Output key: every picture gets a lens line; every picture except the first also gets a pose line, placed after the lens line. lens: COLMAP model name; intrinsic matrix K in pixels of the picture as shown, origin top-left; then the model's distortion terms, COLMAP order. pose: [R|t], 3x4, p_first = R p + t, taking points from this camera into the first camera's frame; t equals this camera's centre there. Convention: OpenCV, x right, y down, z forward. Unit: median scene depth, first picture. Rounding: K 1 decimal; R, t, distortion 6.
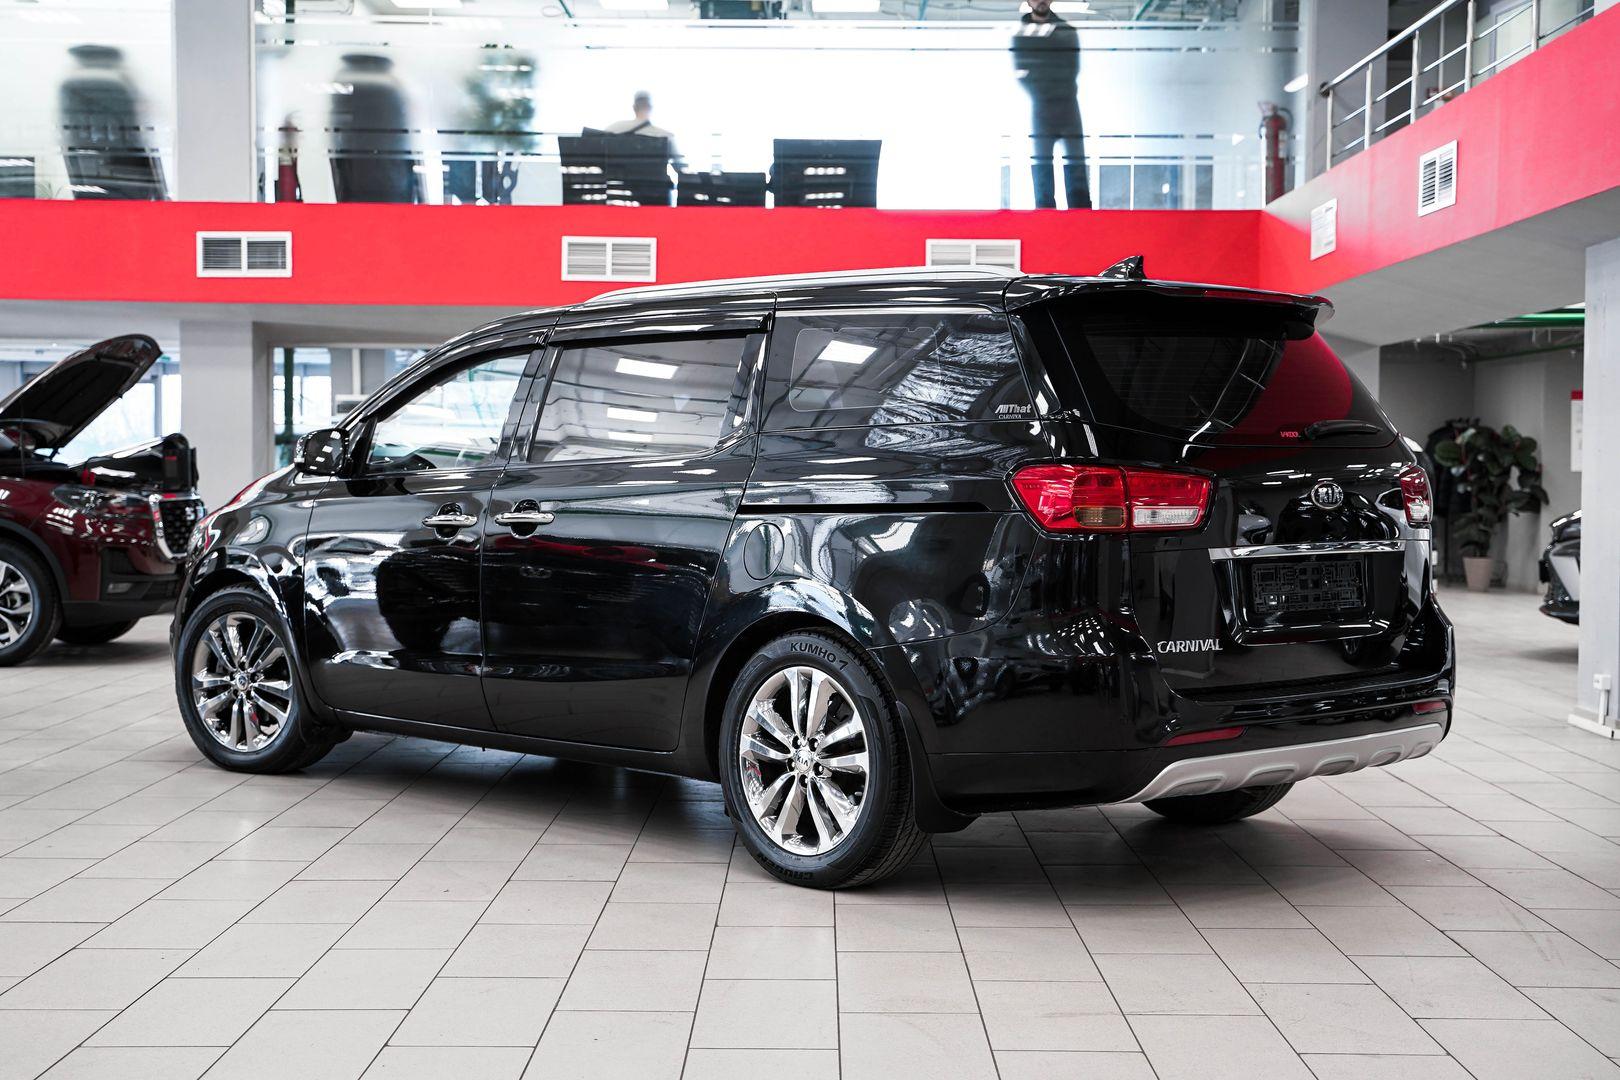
lens RADIAL K [[2223.7, 0, 811.3], [0, 2223.7, 551.4], [0, 0, 1]] dist [0.033373, 0.052134]
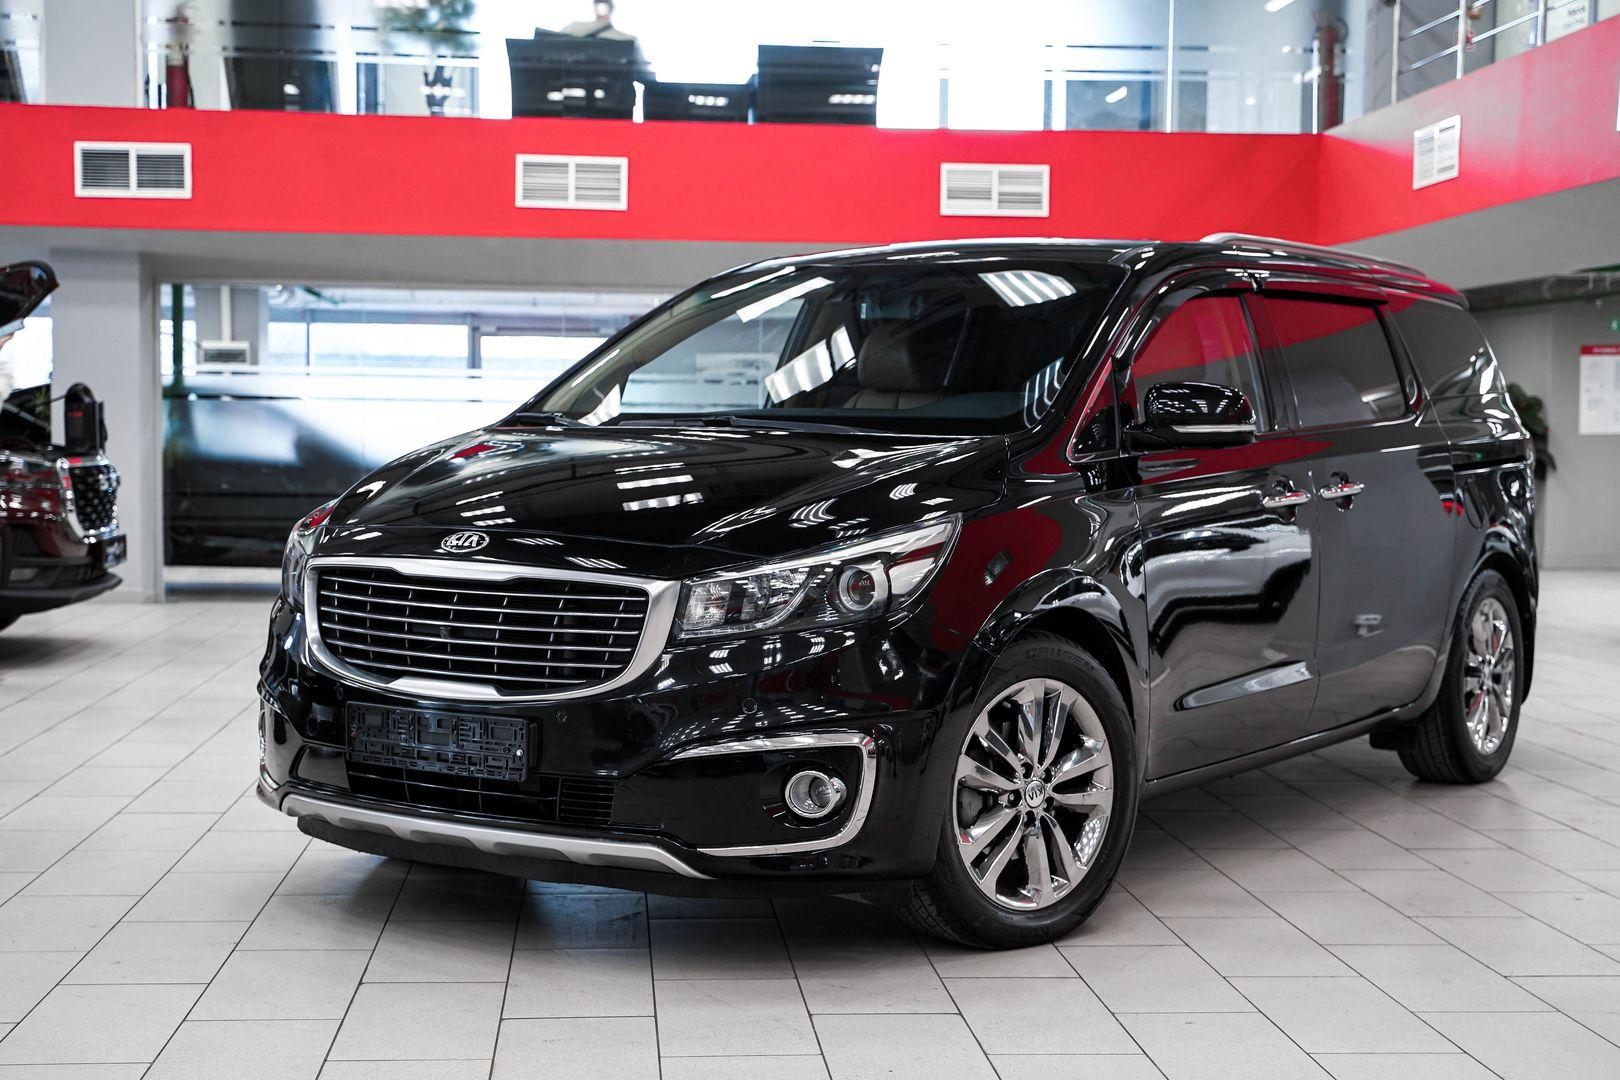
lens RADIAL K [[2341.2, 0, 805.1], [0, 2341.2, 563.3], [0, 0, 1]] dist [0.007560, 0.438136]
pose [[0.996837, -0.000987, 0.079466, -0.069997], [-0.000667, 0.999784, 0.020778, -0.004044], [-0.079469, -0.020765, 0.996621, 0.092552]]
